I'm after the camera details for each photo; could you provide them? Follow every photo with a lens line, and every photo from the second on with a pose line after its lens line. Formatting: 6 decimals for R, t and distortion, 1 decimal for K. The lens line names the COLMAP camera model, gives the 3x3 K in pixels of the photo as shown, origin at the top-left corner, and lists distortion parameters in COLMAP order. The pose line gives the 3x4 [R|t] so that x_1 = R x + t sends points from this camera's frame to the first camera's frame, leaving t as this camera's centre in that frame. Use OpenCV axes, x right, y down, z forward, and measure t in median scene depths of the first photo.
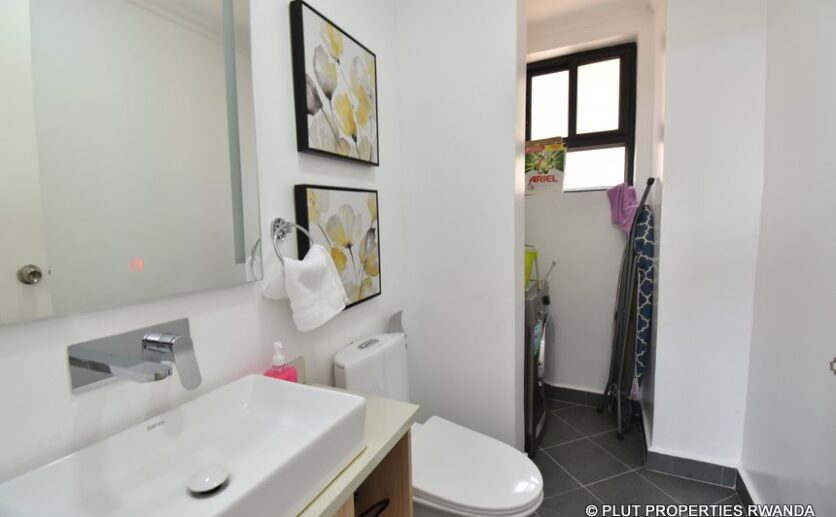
lens RADIAL K [[384.8, 0, 418.0], [0, 384.8, 258.5], [0, 0, 1]] dist [-0.000081, -0.000007]
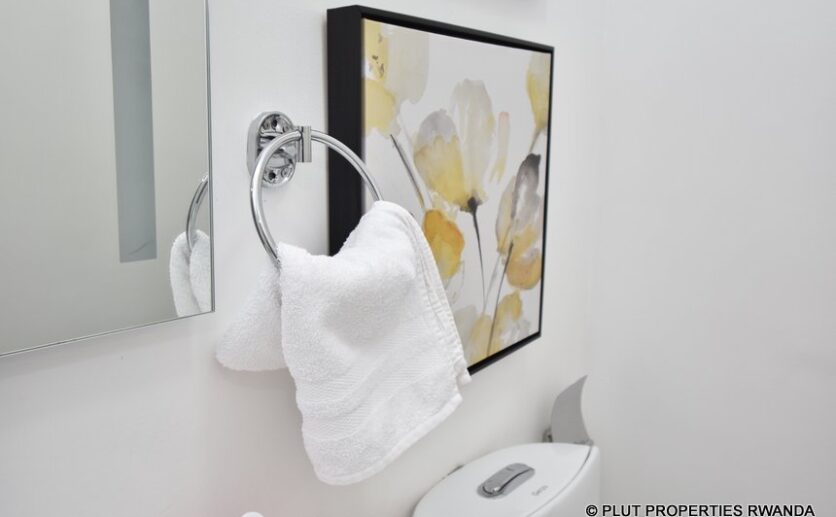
lens RADIAL K [[750.3, 0, 418.0], [0, 750.3, 258.5], [0, 0, 1]] dist [0.009581, 0.000878]
pose [[0.981113, 0.066358, -0.181699, -0.103773], [-0.055248, 0.996319, 0.065545, -0.026568], [0.185379, -0.054269, 0.981167, 0.337972]]
